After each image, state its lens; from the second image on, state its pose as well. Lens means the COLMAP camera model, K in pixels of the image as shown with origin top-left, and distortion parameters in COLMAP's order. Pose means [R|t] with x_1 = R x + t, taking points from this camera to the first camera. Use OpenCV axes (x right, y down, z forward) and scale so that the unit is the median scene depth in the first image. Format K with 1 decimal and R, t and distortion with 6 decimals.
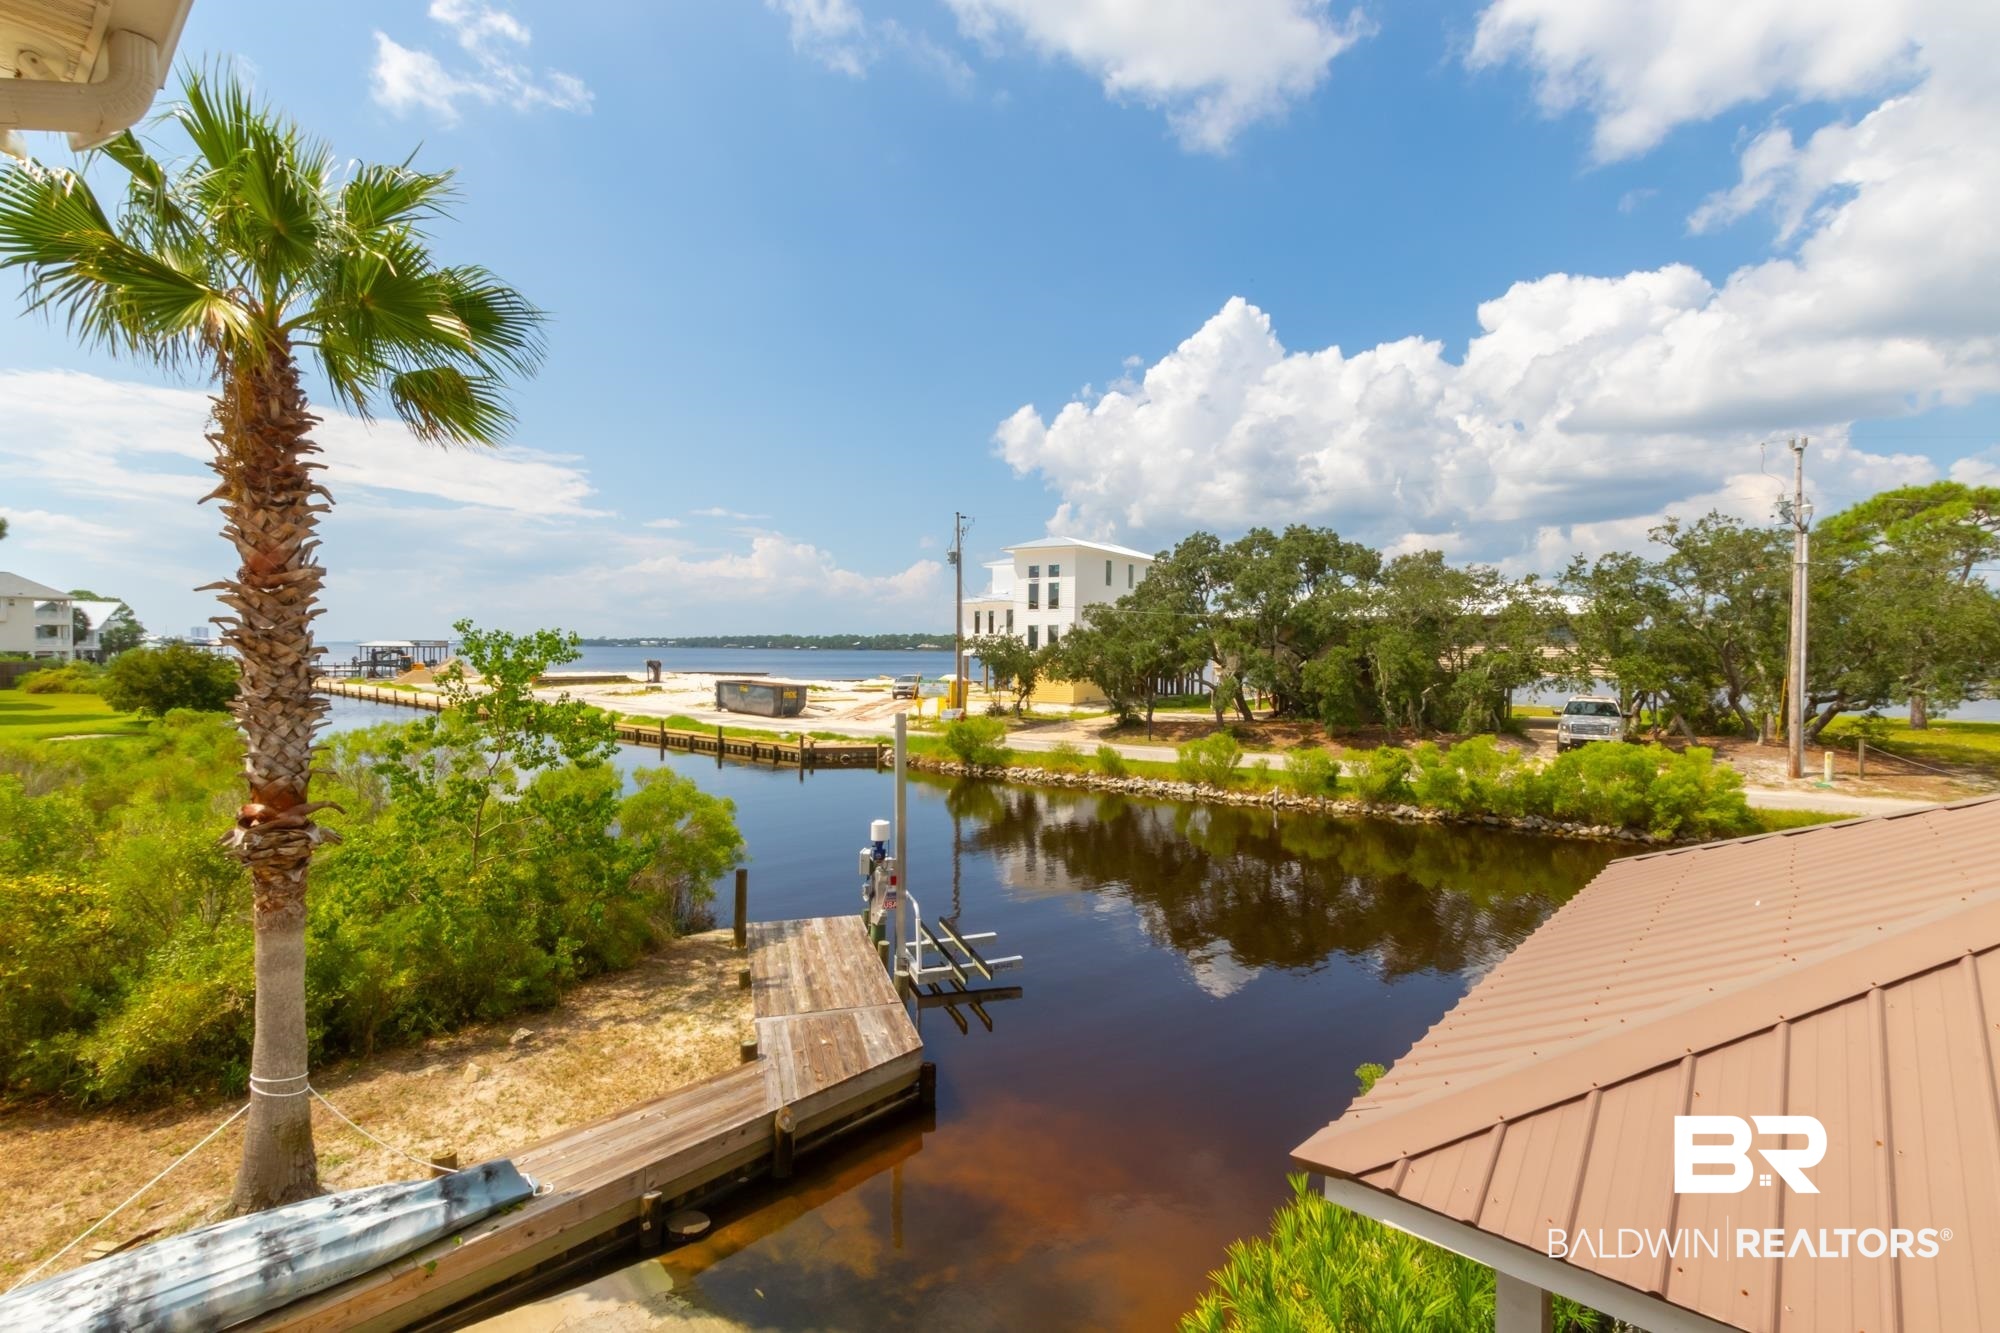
lens RADIAL K [[925.5, 0, 1033.2], [0, 925.5, 665.1], [0, 0, 1]] dist [-0.002212, -0.000641]
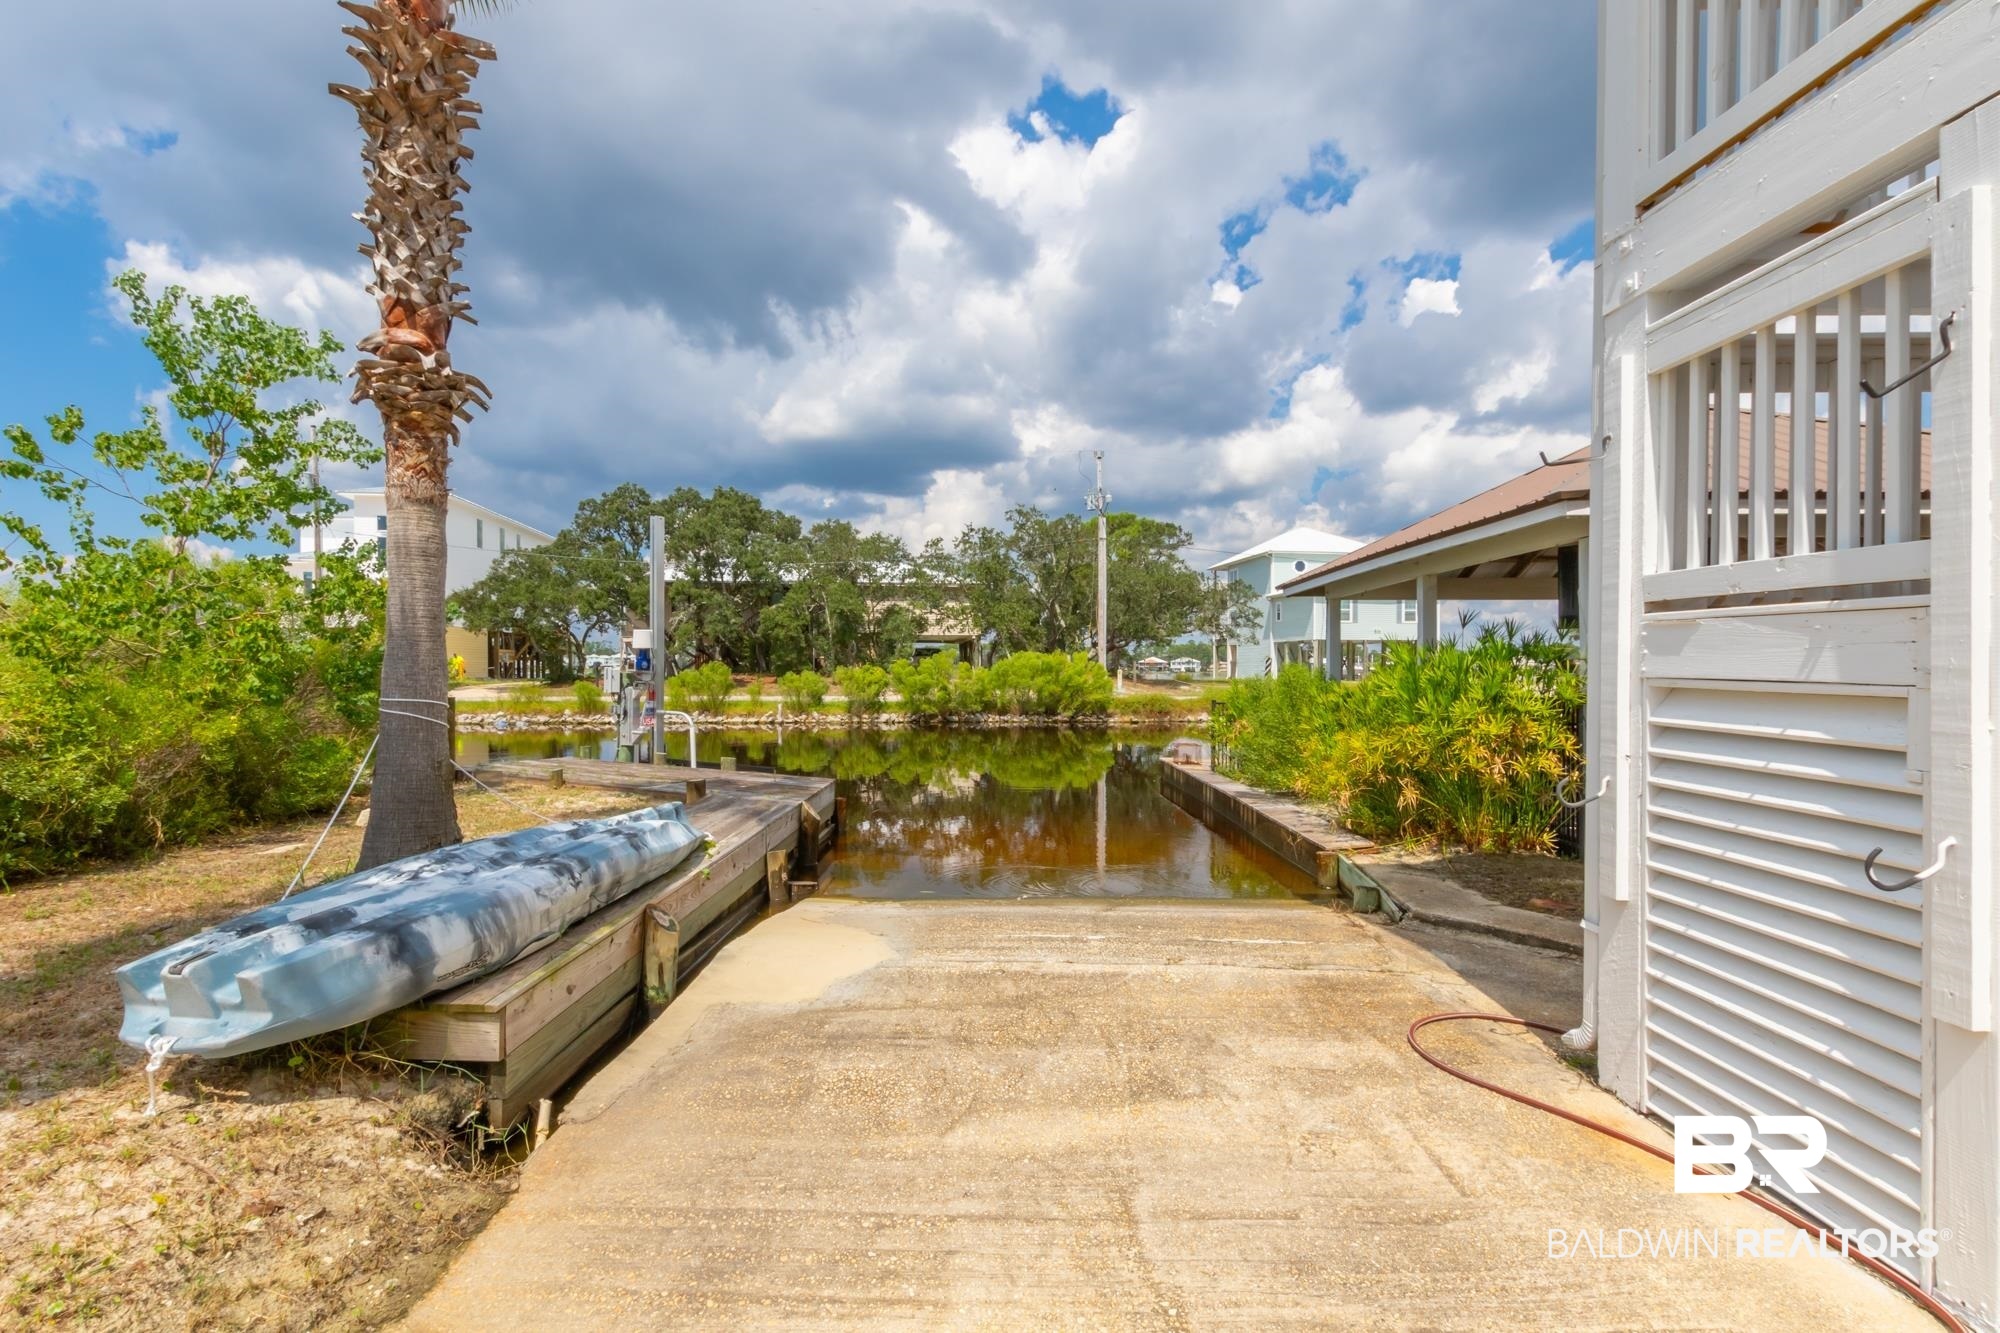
lens RADIAL K [[910.0, 0, 999.5], [0, 910.0, 675.0], [0, 0, 1]] dist [0.003655, -0.000022]
pose [[0.759290, -0.014577, 0.650589, -0.223065], [0.021604, 0.999763, -0.002813, 0.101719], [-0.650393, 0.016192, 0.759425, 0.027708]]
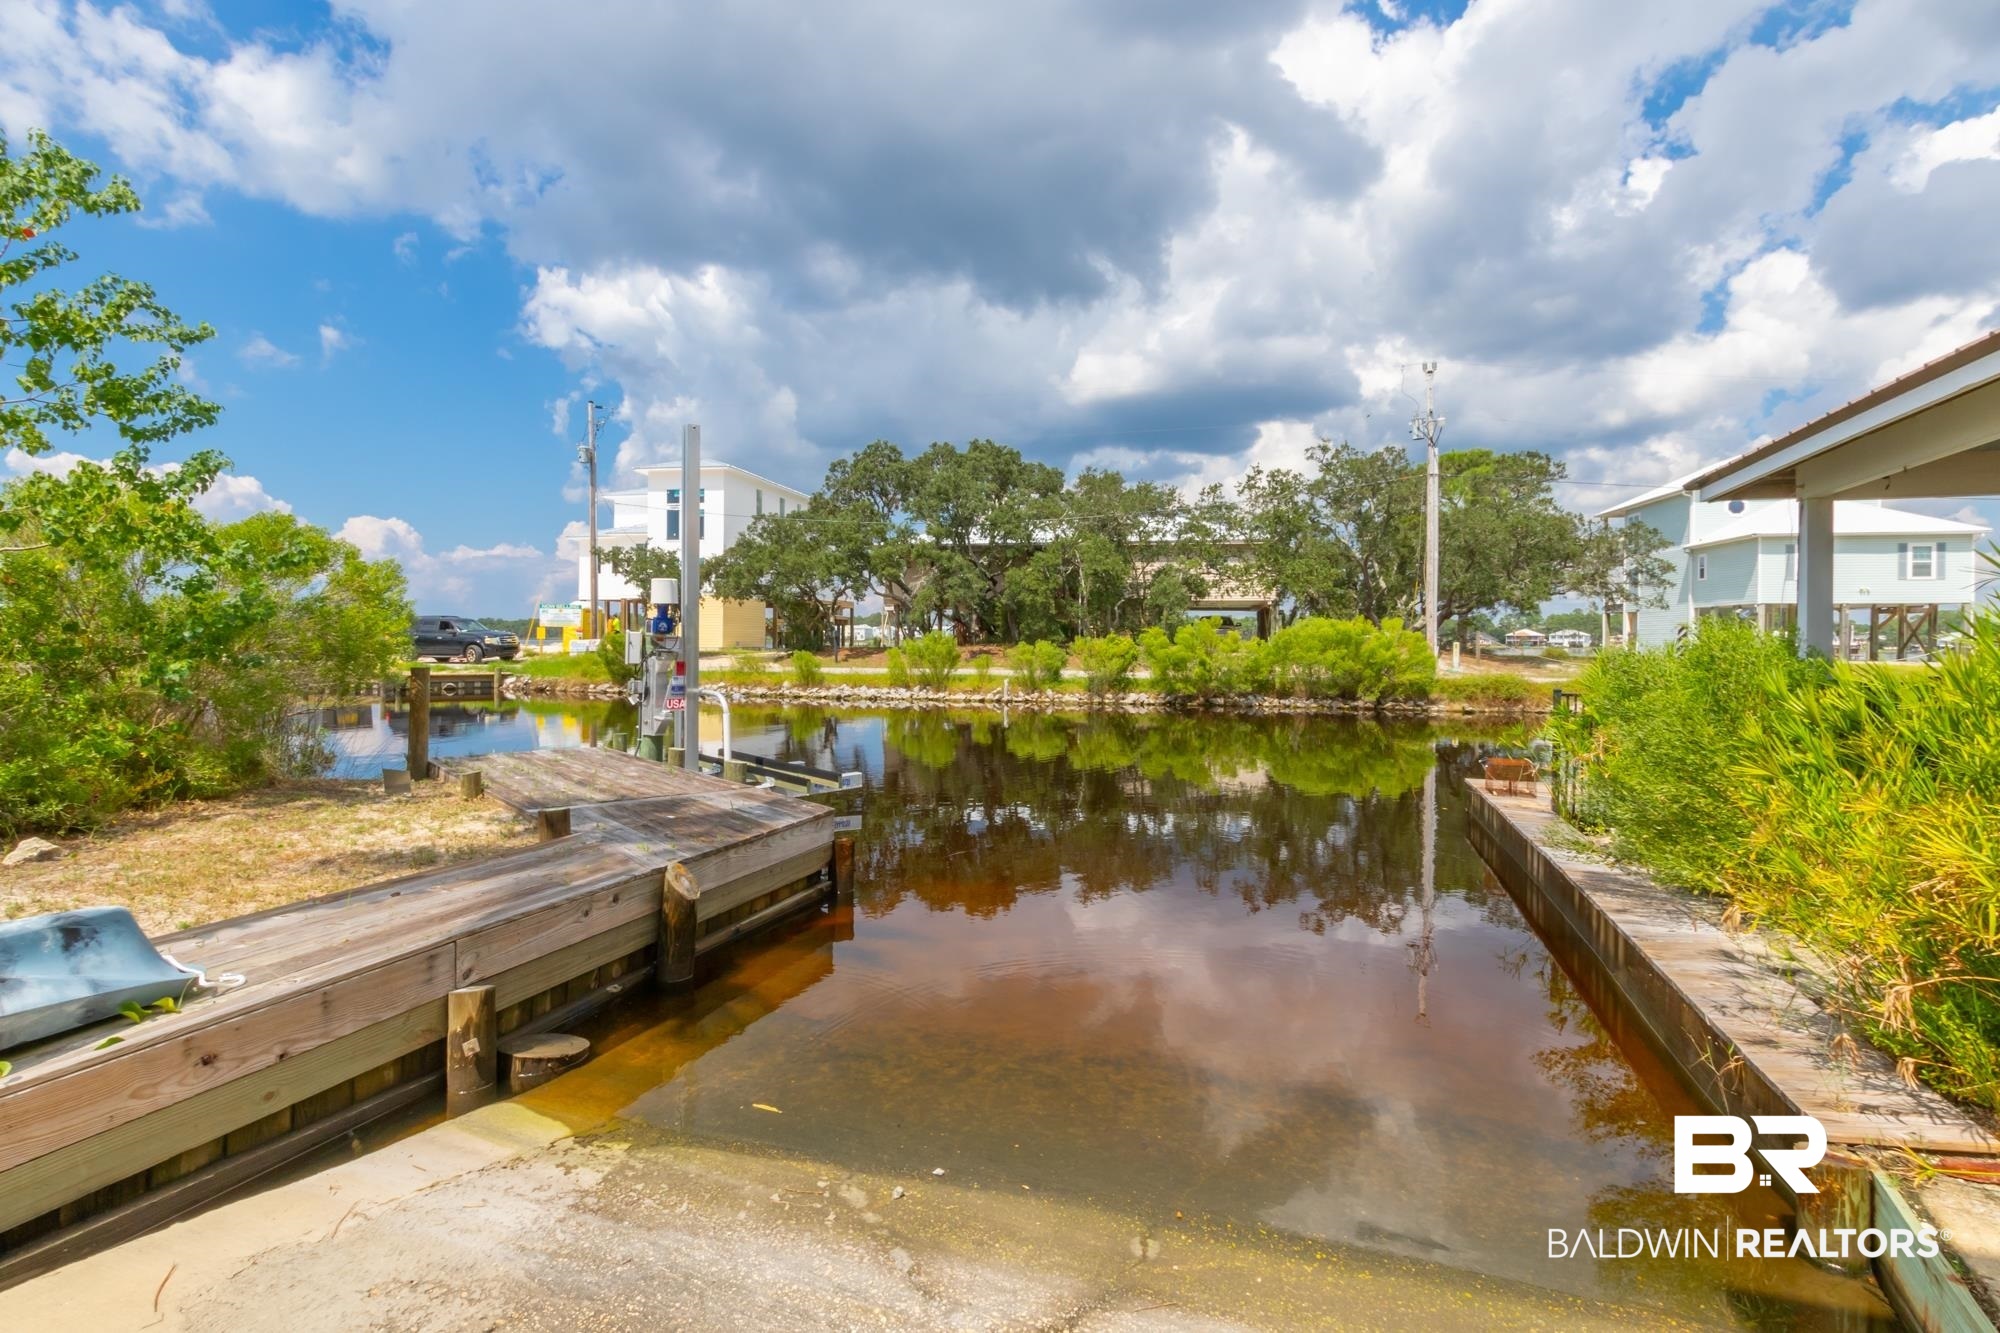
lens RADIAL K [[954.5, 0, 1000.0], [0, 954.5, 666.5], [0, 0, 1]] dist [0.012999, -0.000053]
pose [[0.930525, -0.015366, 0.365905, -0.087172], [0.012251, 0.999866, 0.010834, 0.103531], [-0.366023, -0.005599, 0.930589, 0.110688]]
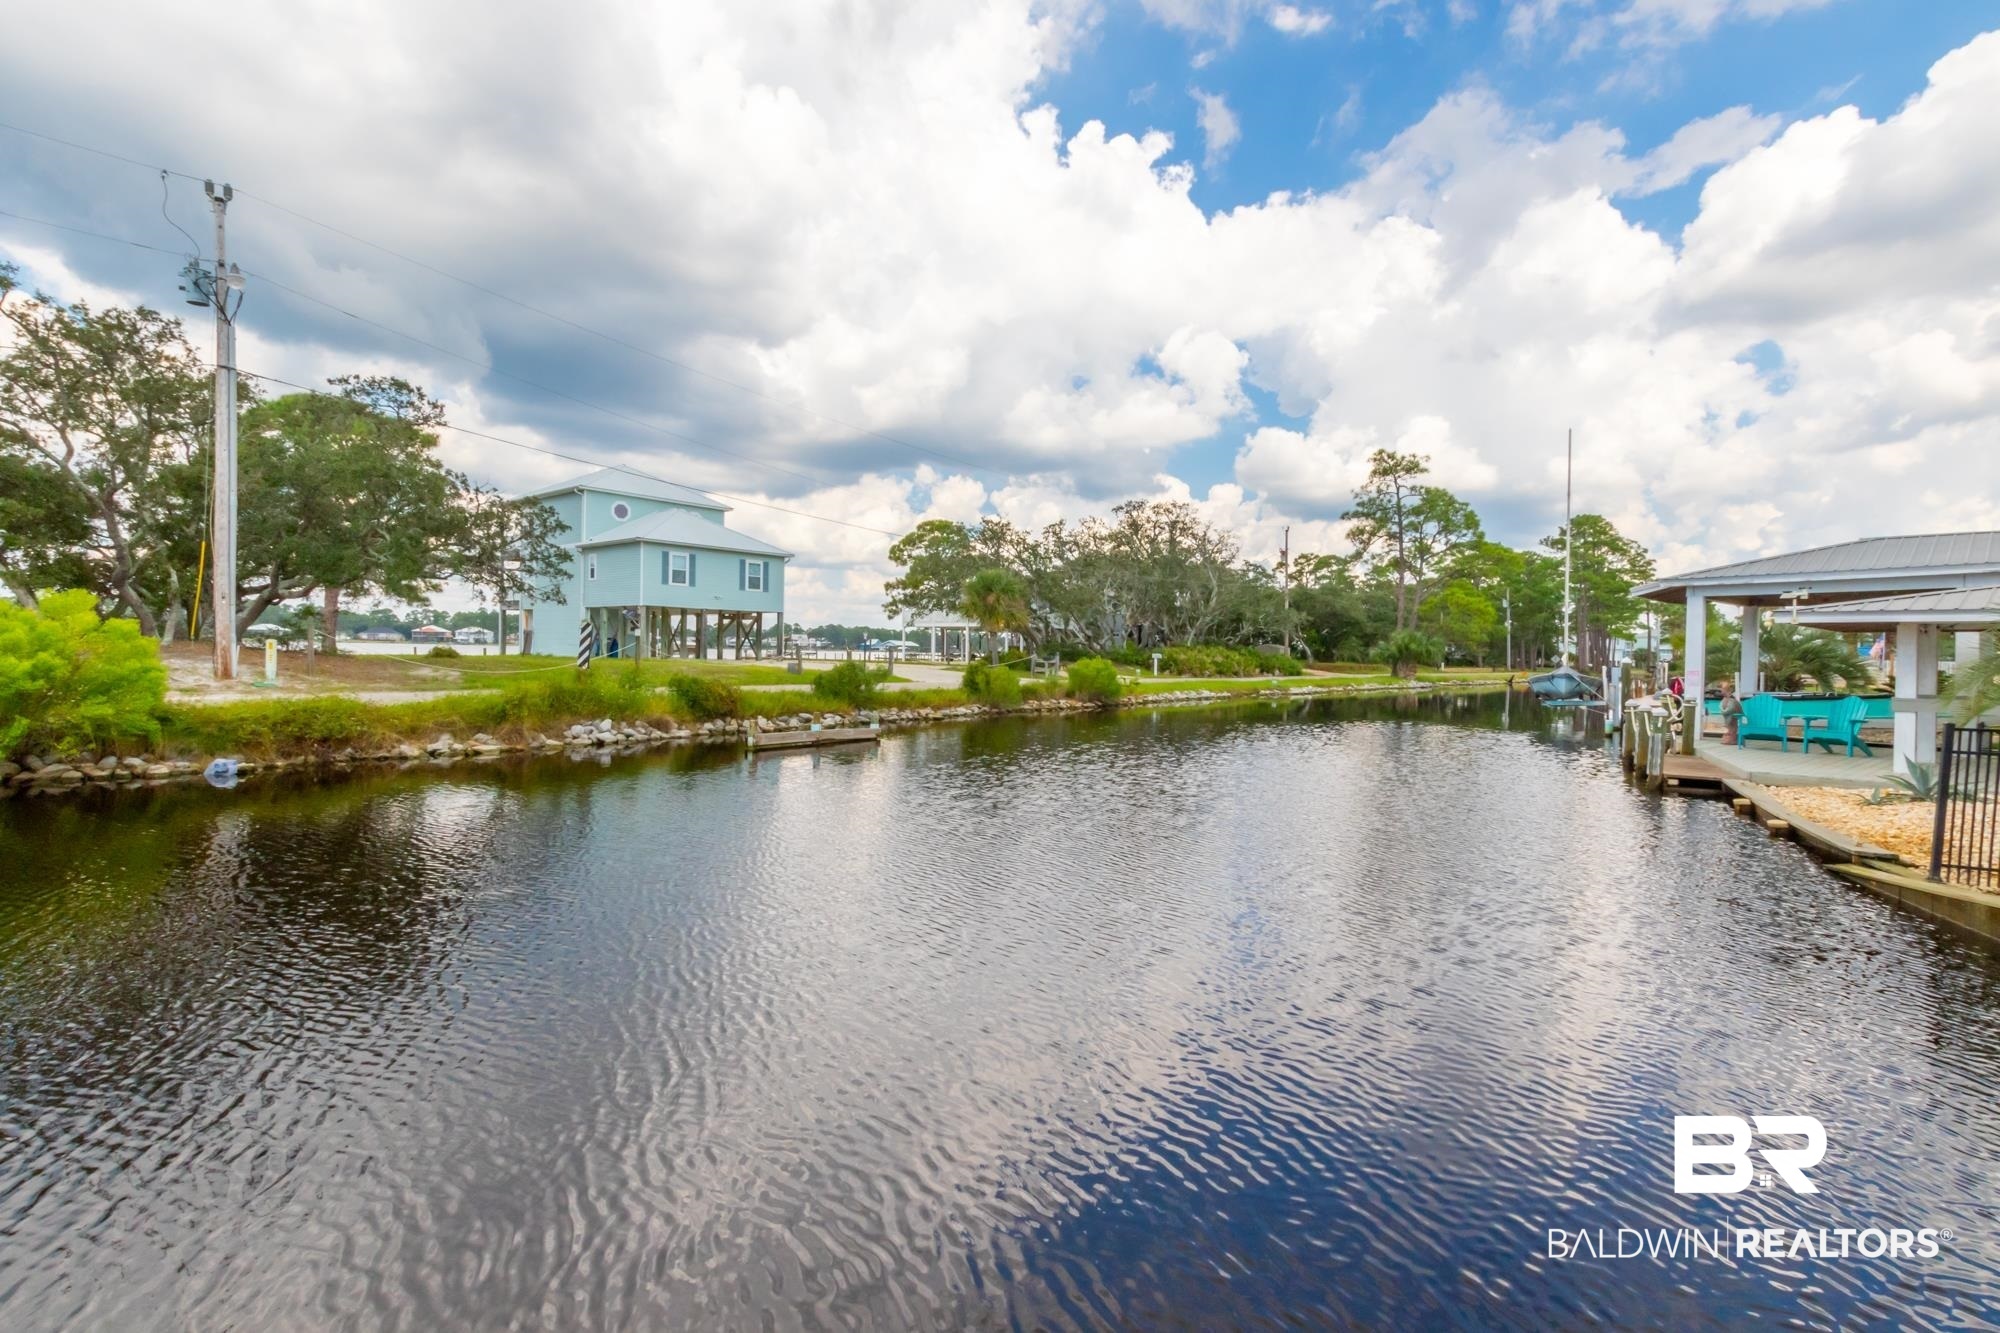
lens RADIAL K [[910.0, 0, 999.5], [0, 910.0, 675.0], [0, 0, 1]] dist [0.003655, -0.000022]
pose [[0.132561, -0.032987, 0.990626, 0.218895], [0.000831, 0.999449, 0.033169, 0.100633], [-0.991175, -0.003573, 0.132515, 0.331138]]
